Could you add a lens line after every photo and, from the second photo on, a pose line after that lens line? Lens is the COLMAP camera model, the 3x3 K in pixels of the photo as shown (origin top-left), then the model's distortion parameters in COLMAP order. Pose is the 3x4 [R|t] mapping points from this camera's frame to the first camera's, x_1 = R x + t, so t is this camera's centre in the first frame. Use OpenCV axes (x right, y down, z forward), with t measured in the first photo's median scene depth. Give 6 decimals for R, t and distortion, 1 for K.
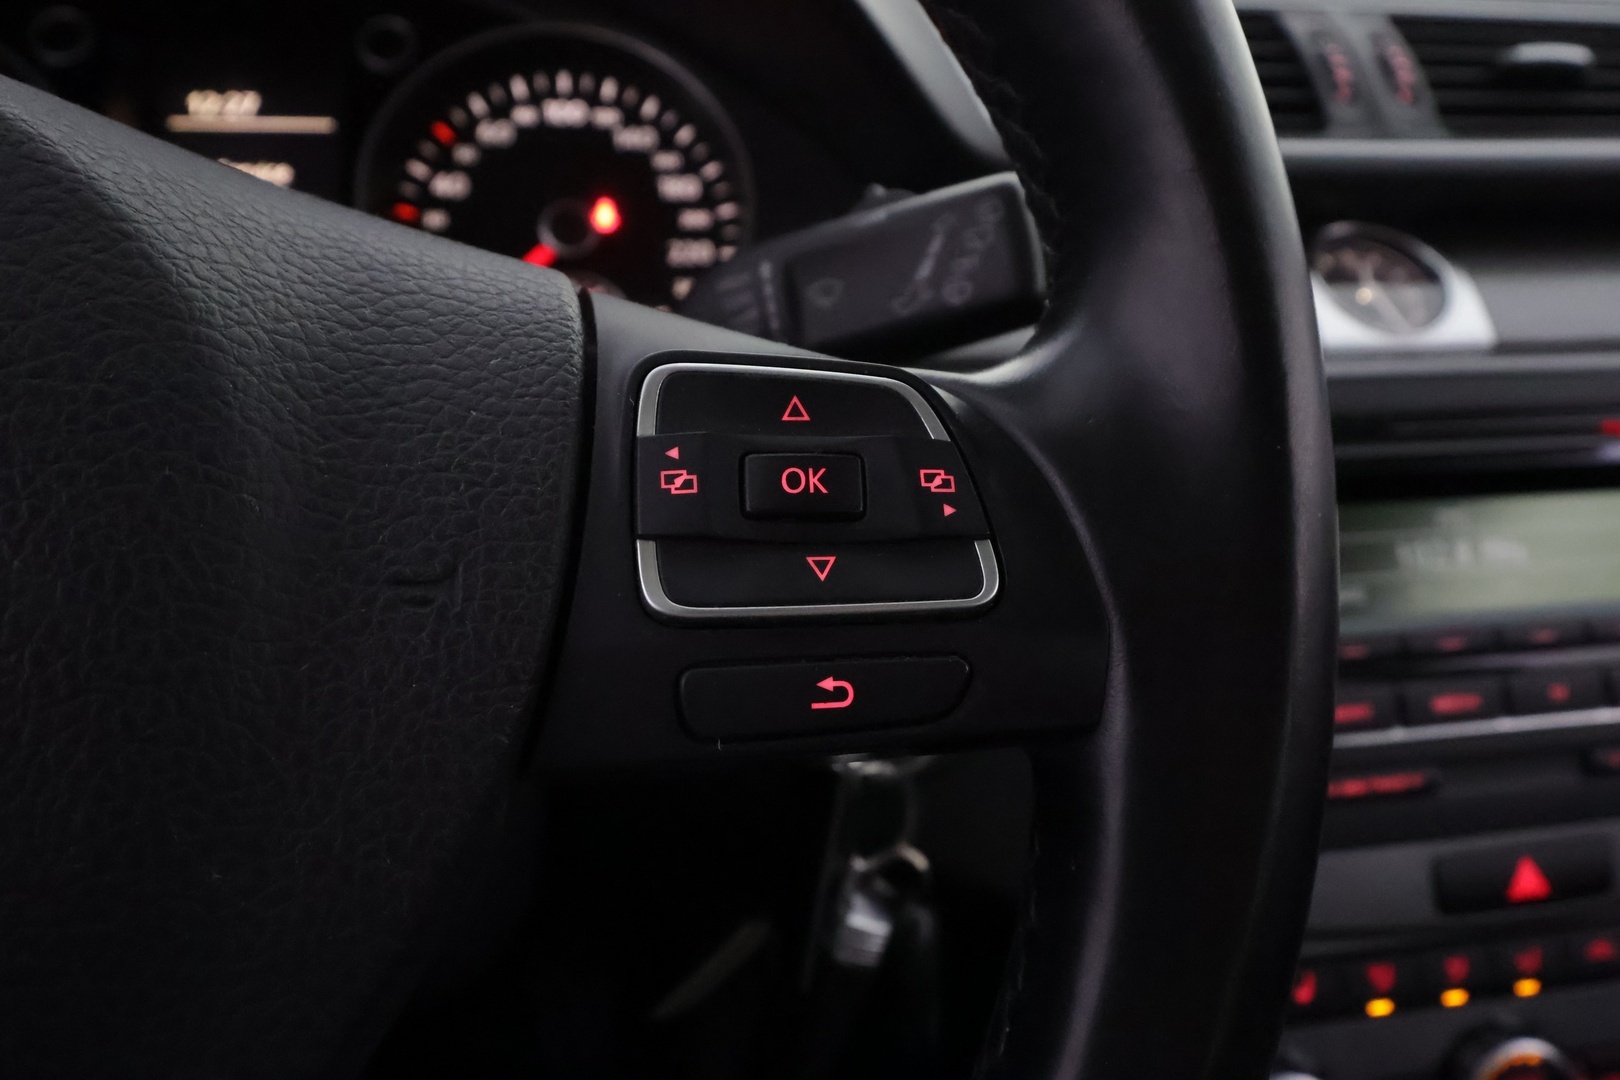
lens RADIAL K [[1282.7, 0, 810.0], [0, 1282.7, 540.0], [0, 0, 1]] dist [-0.021073, 0.010728]
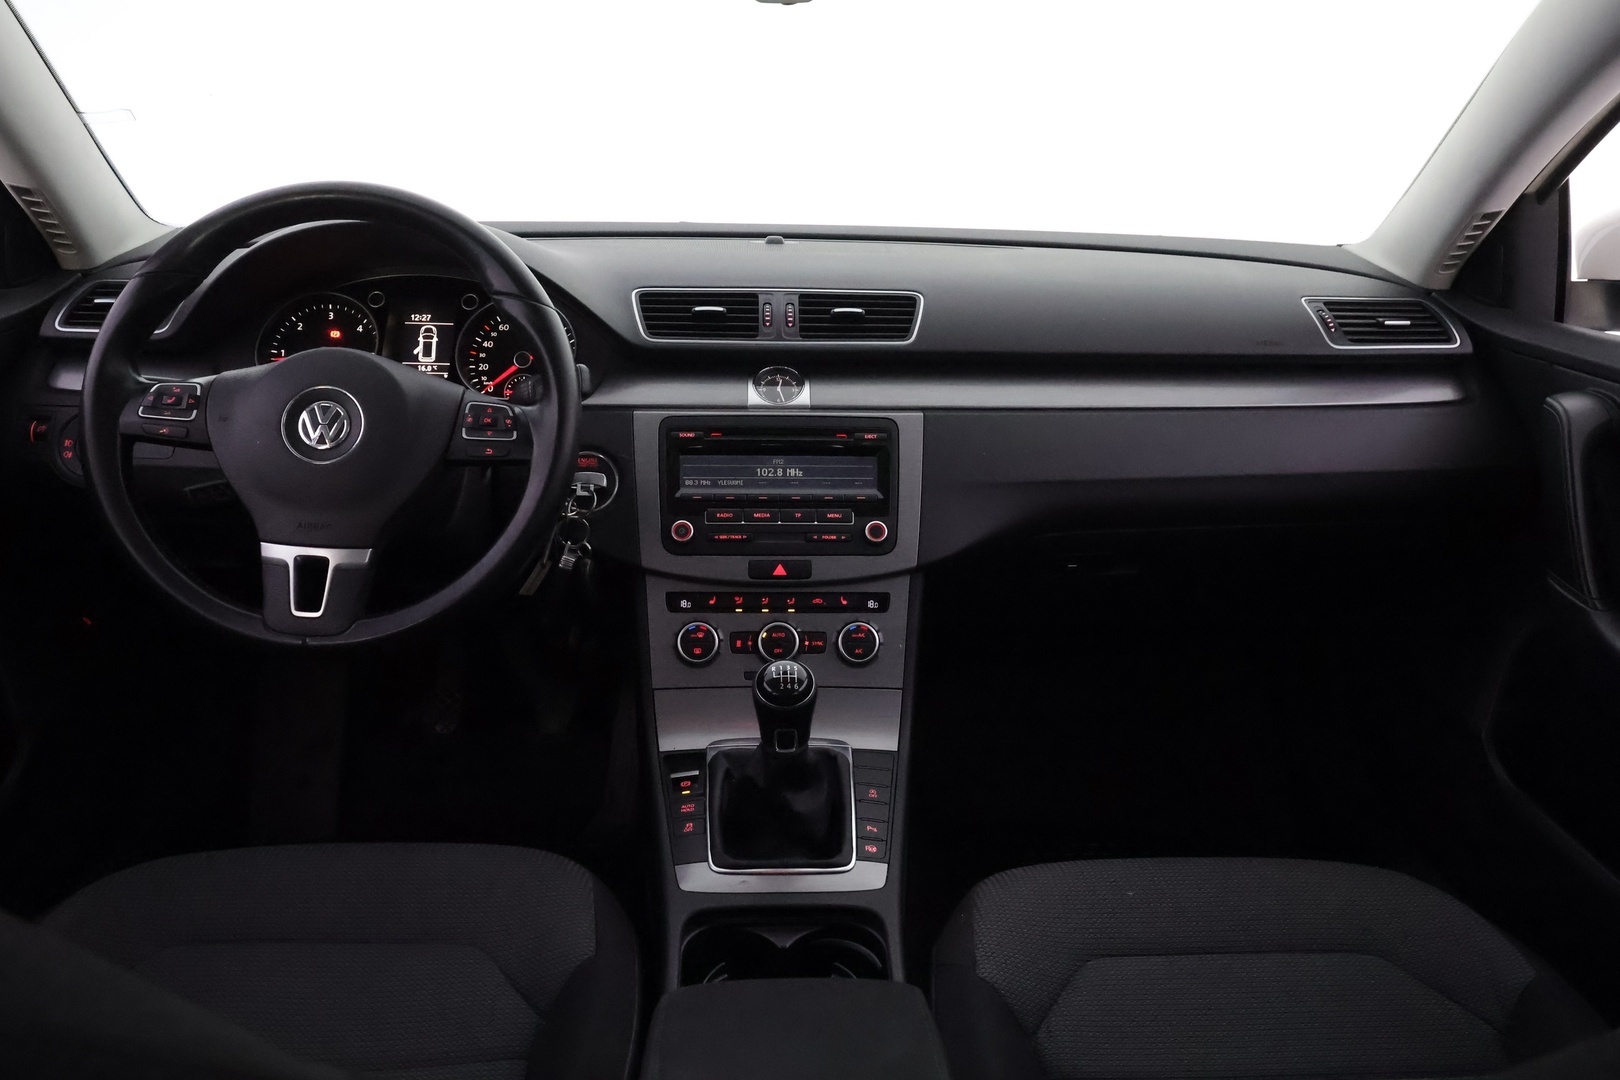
lens RADIAL K [[1289.9, 0, 813.6], [0, 1289.9, 485.3], [0, 0, 1]] dist [-0.005446, 0.002362]
pose [[0.988389, 0.045964, -0.144827, 0.979770], [-0.057150, 0.995616, -0.074046, 0.254662], [0.140789, 0.081463, 0.986682, -1.975762]]
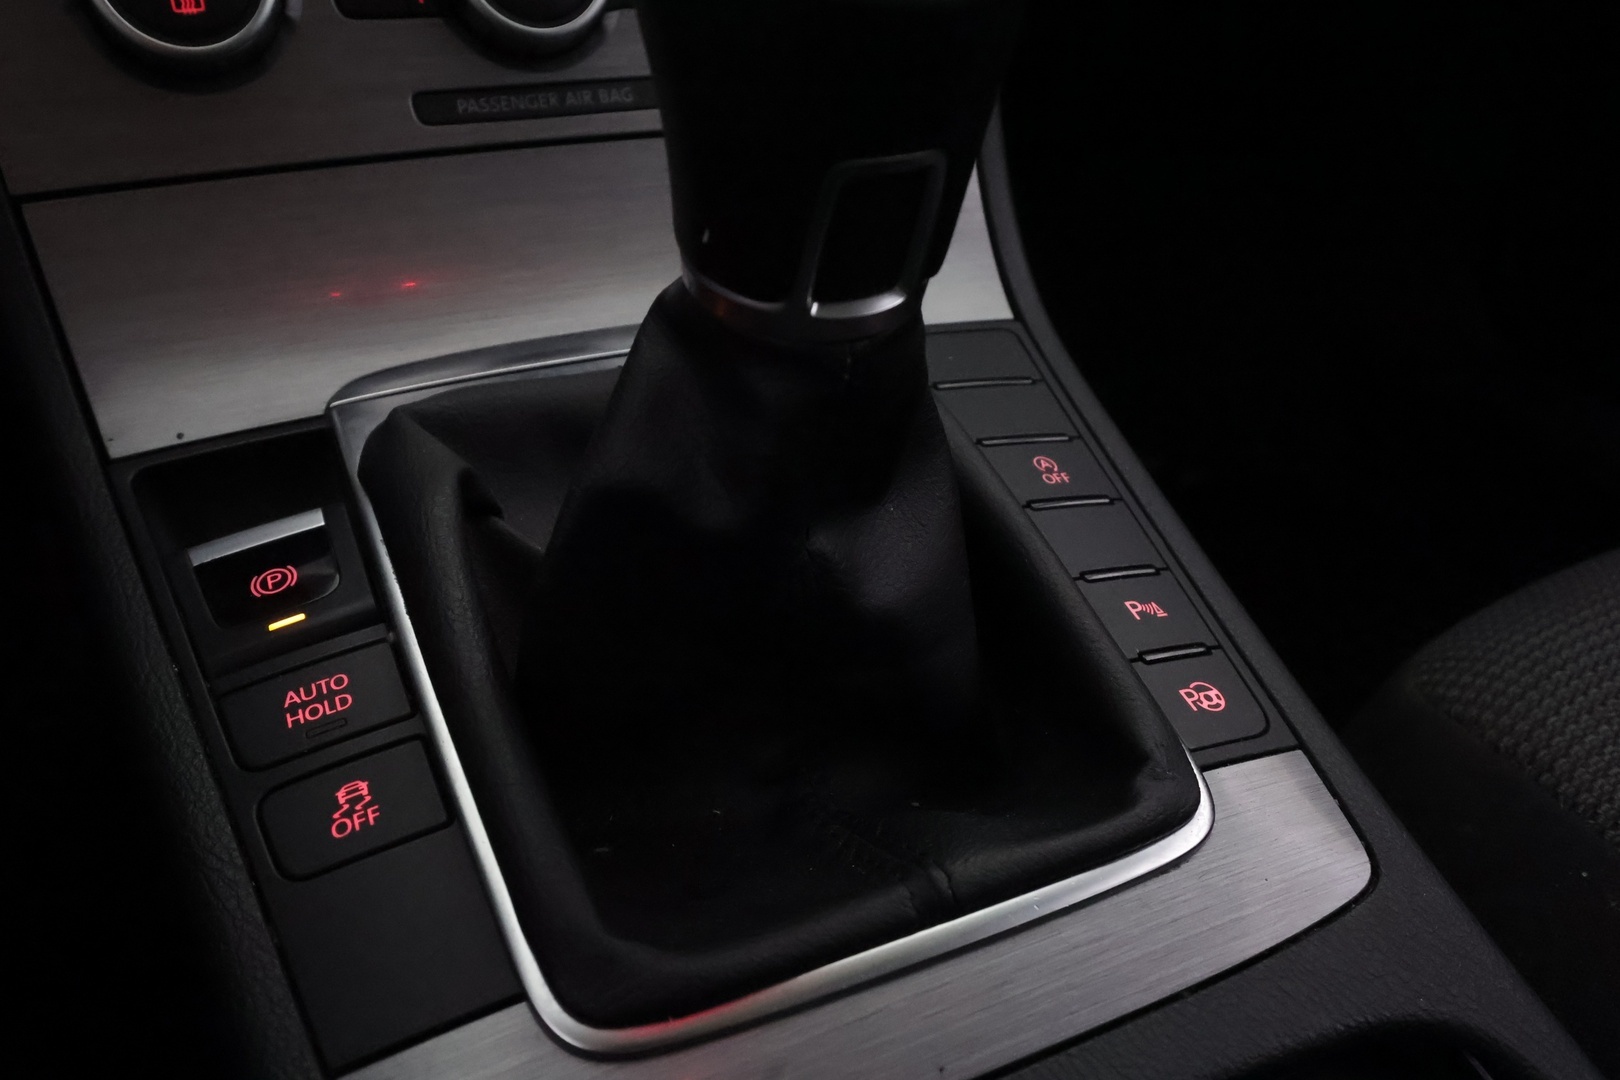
lens RADIAL K [[1282.7, 0, 810.0], [0, 1282.7, 540.0], [0, 0, 1]] dist [-0.021073, 0.010728]
pose [[0.973513, -0.110254, 0.200293, 0.473548], [0.065166, 0.973513, 0.219148, 0.565188], [-0.219150, -0.200291, 0.954912, 0.108122]]
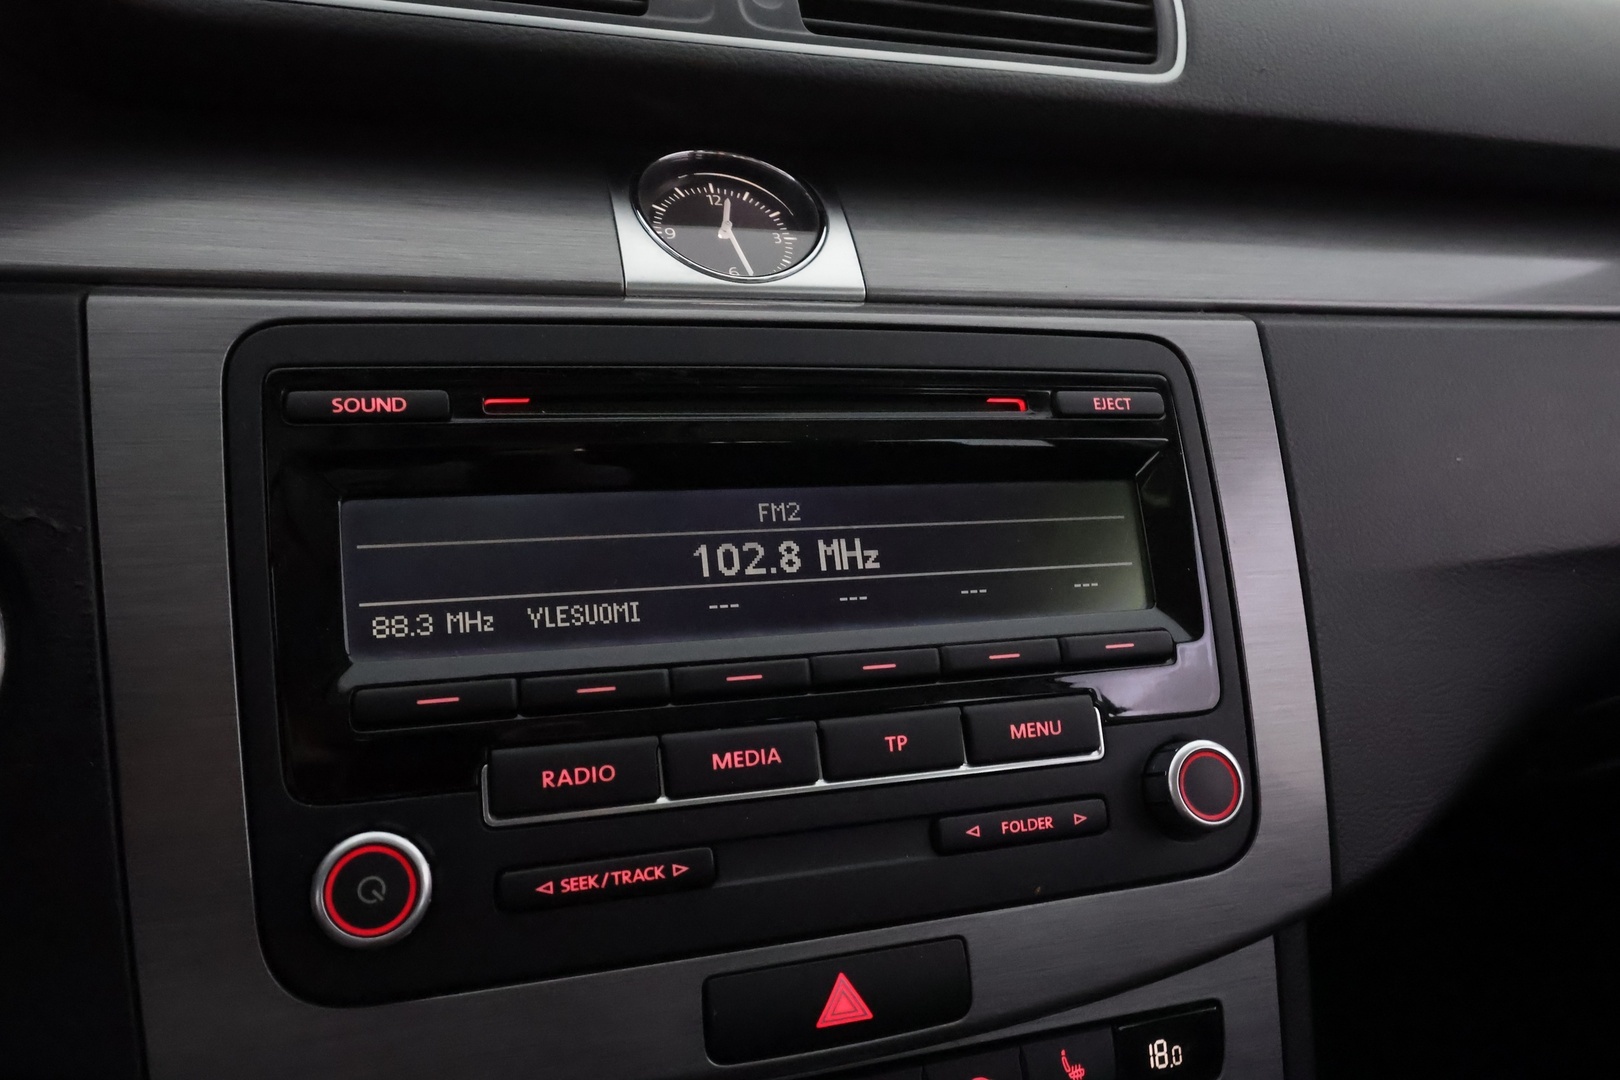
lens RADIAL K [[1284.0, 0, 826.2], [0, 1284.0, 539.8], [0, 0, 1]] dist [-0.027342, 0.005587]
pose [[0.989950, 0.004454, 0.141346, 0.395278], [0.005977, 0.997293, -0.073288, 0.052002], [-0.141289, 0.073396, 0.987244, 0.236727]]
